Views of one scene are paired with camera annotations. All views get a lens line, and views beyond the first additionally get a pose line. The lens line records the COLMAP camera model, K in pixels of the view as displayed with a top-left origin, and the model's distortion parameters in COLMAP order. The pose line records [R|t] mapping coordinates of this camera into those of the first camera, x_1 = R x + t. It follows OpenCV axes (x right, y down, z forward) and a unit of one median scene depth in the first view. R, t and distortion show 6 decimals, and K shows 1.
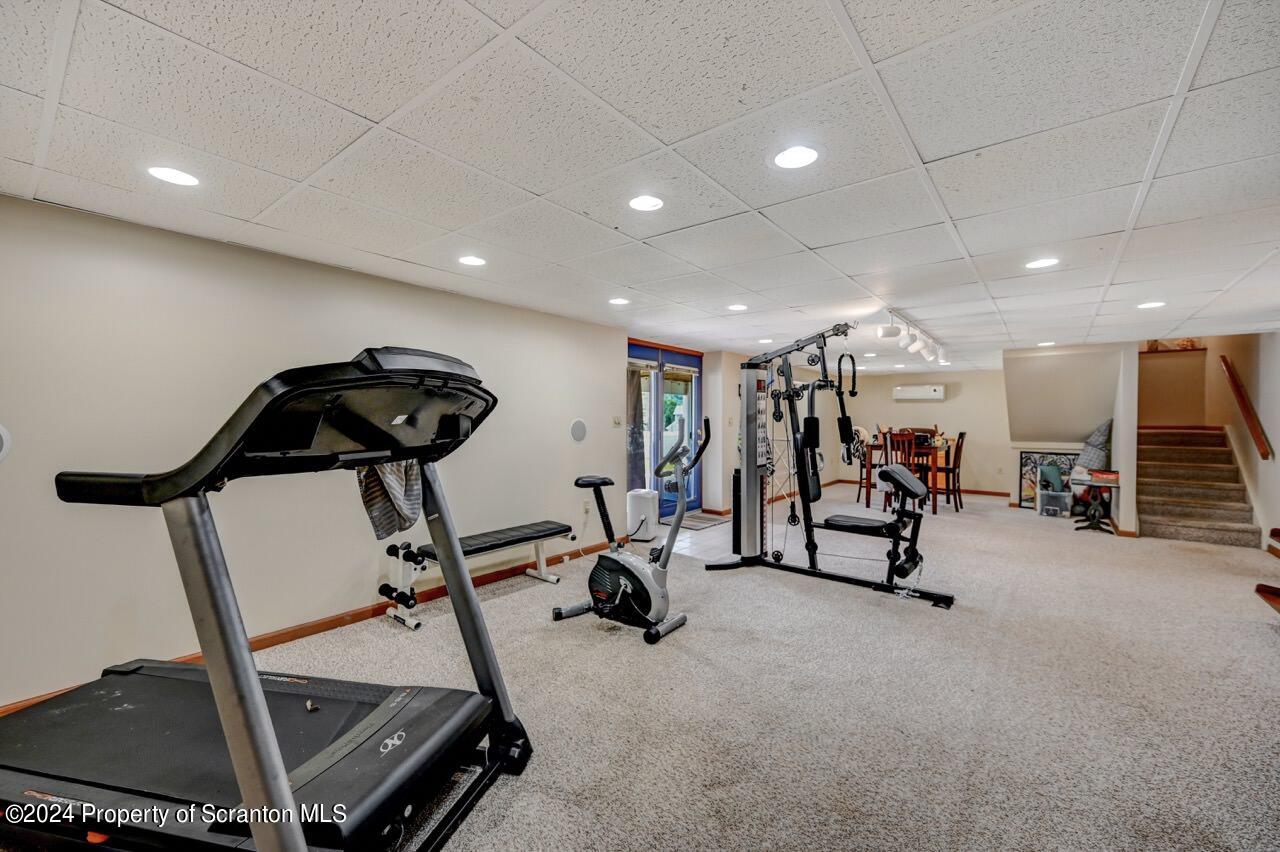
lens RADIAL K [[515.4, 0, 638.5], [0, 515.4, 424.6], [0, 0, 1]] dist [0.001080, 0.000037]
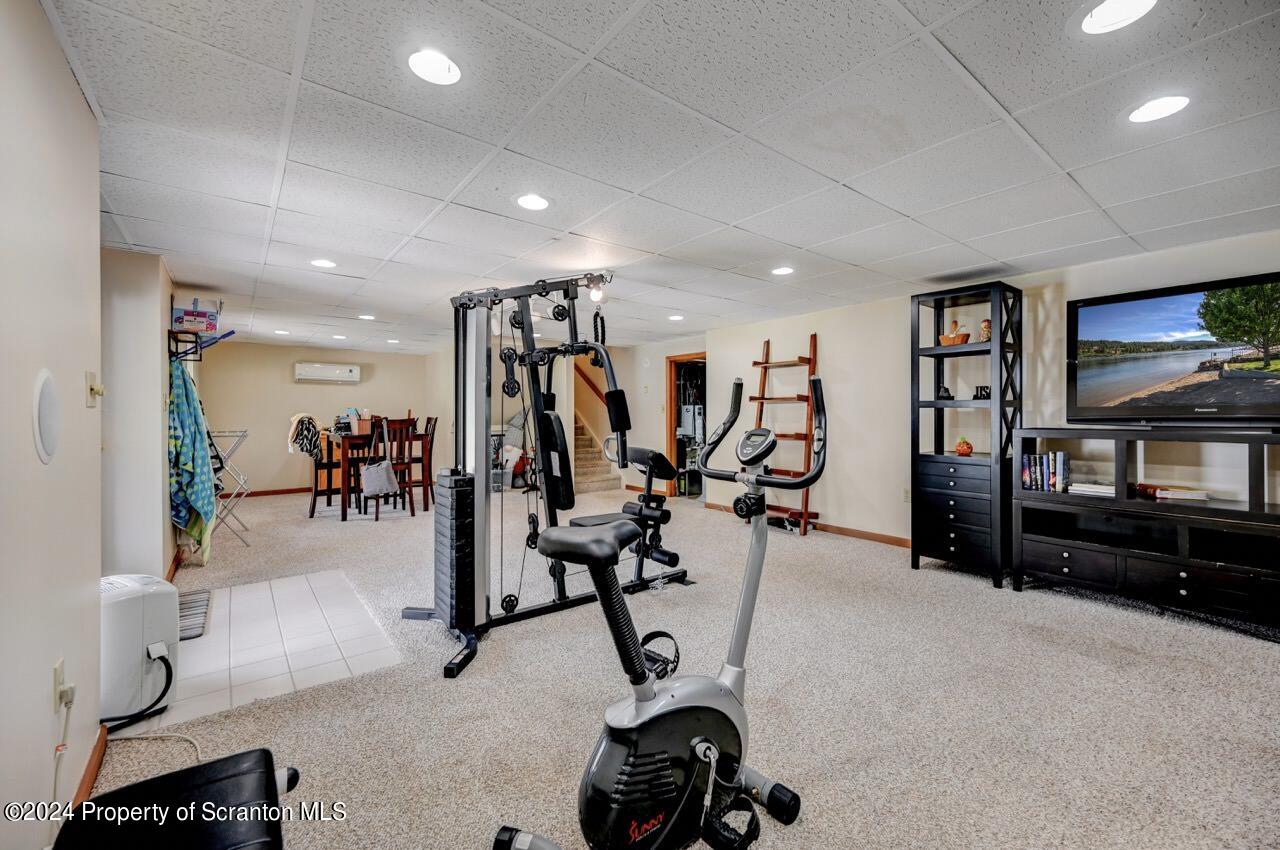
lens RADIAL K [[531.4, 0, 643.3], [0, 531.4, 412.6], [0, 0, 1]] dist [0.002728, 0.000118]
pose [[0.230630, -0.008404, 0.973005, -0.353059], [0.017181, 0.999842, 0.004563, 0.013655], [-0.972890, 0.015665, 0.230738, 0.687508]]
